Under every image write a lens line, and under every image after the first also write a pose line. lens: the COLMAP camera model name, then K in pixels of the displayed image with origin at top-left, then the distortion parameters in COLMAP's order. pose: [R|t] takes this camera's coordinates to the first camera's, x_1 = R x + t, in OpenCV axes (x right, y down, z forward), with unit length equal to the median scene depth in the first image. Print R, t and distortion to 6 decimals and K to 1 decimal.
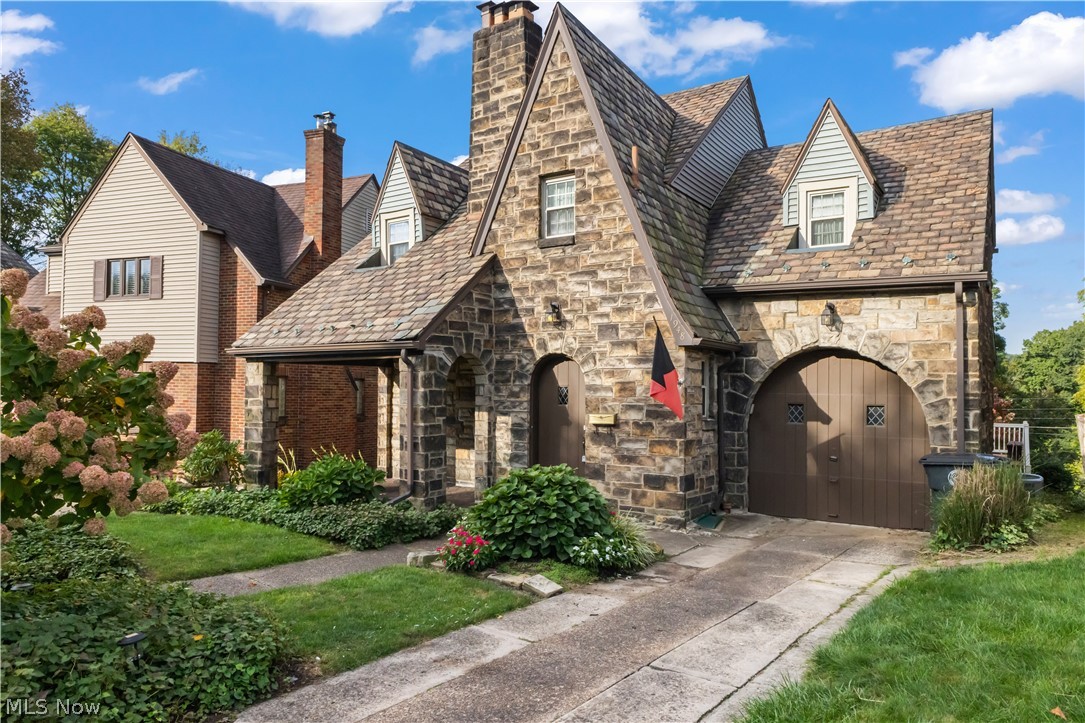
lens RADIAL K [[808.0, 0, 542.5], [0, 808.0, 361.5], [0, 0, 1]] dist [-0.004876, -0.000149]
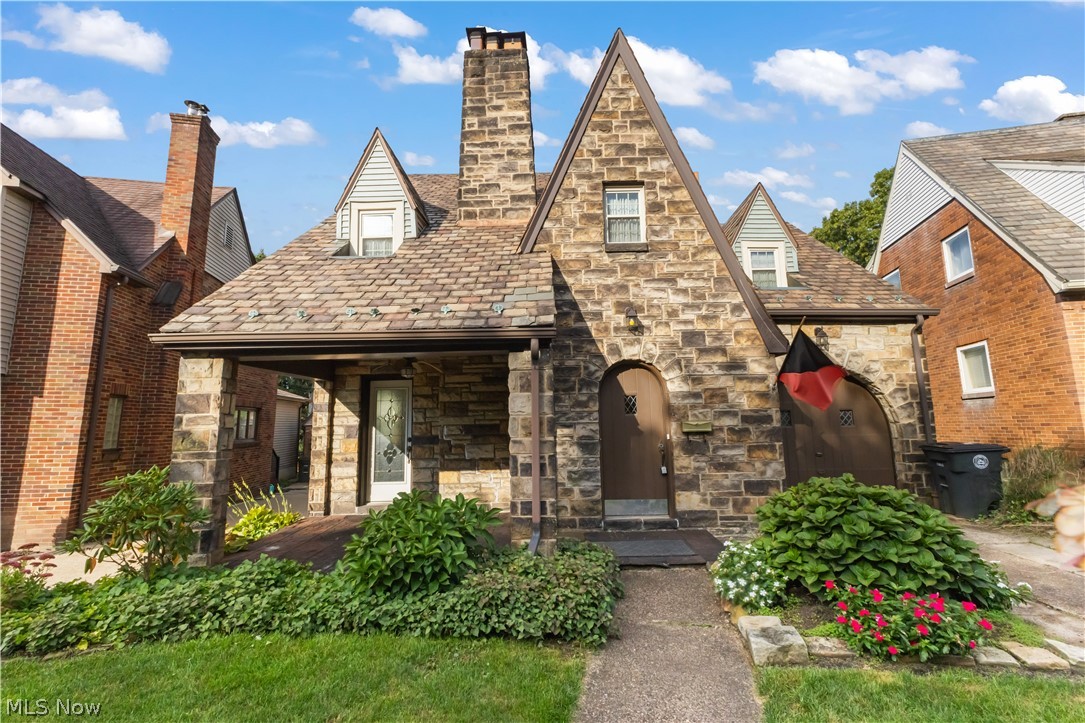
lens RADIAL K [[504.2, 0, 562.2], [0, 504.2, 338.4], [0, 0, 1]] dist [0.002054, 0.000296]
pose [[0.820511, 0.073442, 0.566894, -0.385453], [0.001865, 0.991363, -0.131133, 0.042701], [-0.571628, 0.108653, 0.813287, 0.549142]]
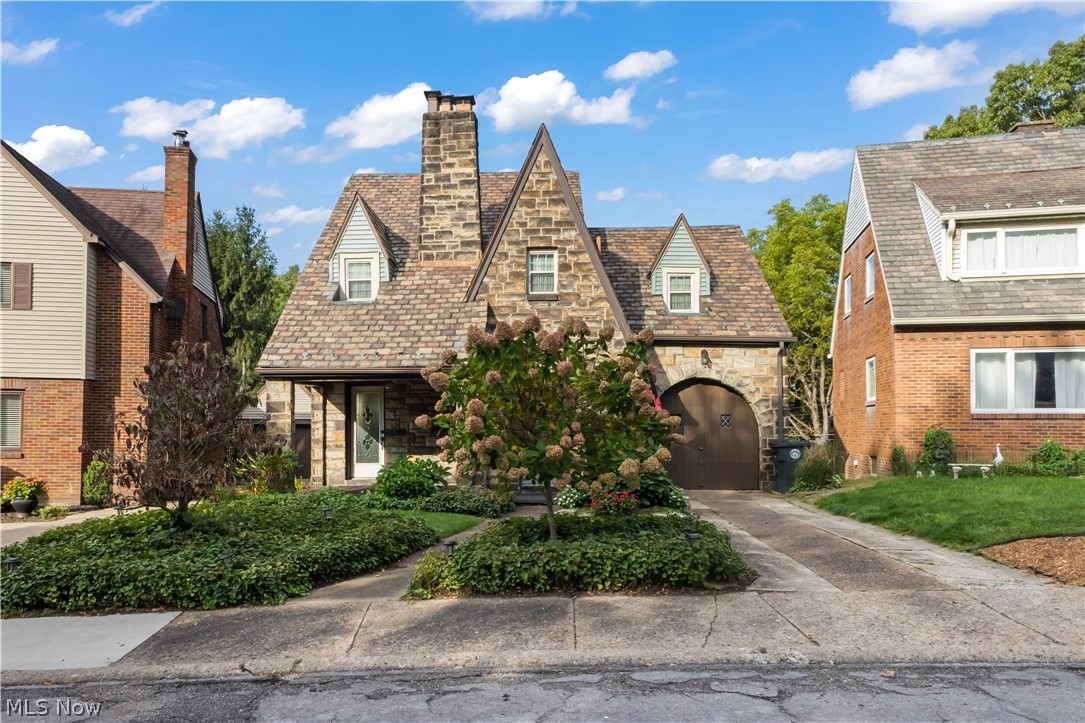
lens RADIAL K [[900.6, 0, 542.5], [0, 900.6, 361.5], [0, 0, 1]] dist [0.013596, 0.001207]
pose [[0.835399, 0.028221, 0.548920, -0.813774], [-0.013748, 0.999441, -0.030460, 0.007748], [-0.549473, 0.017900, 0.835320, -0.277343]]
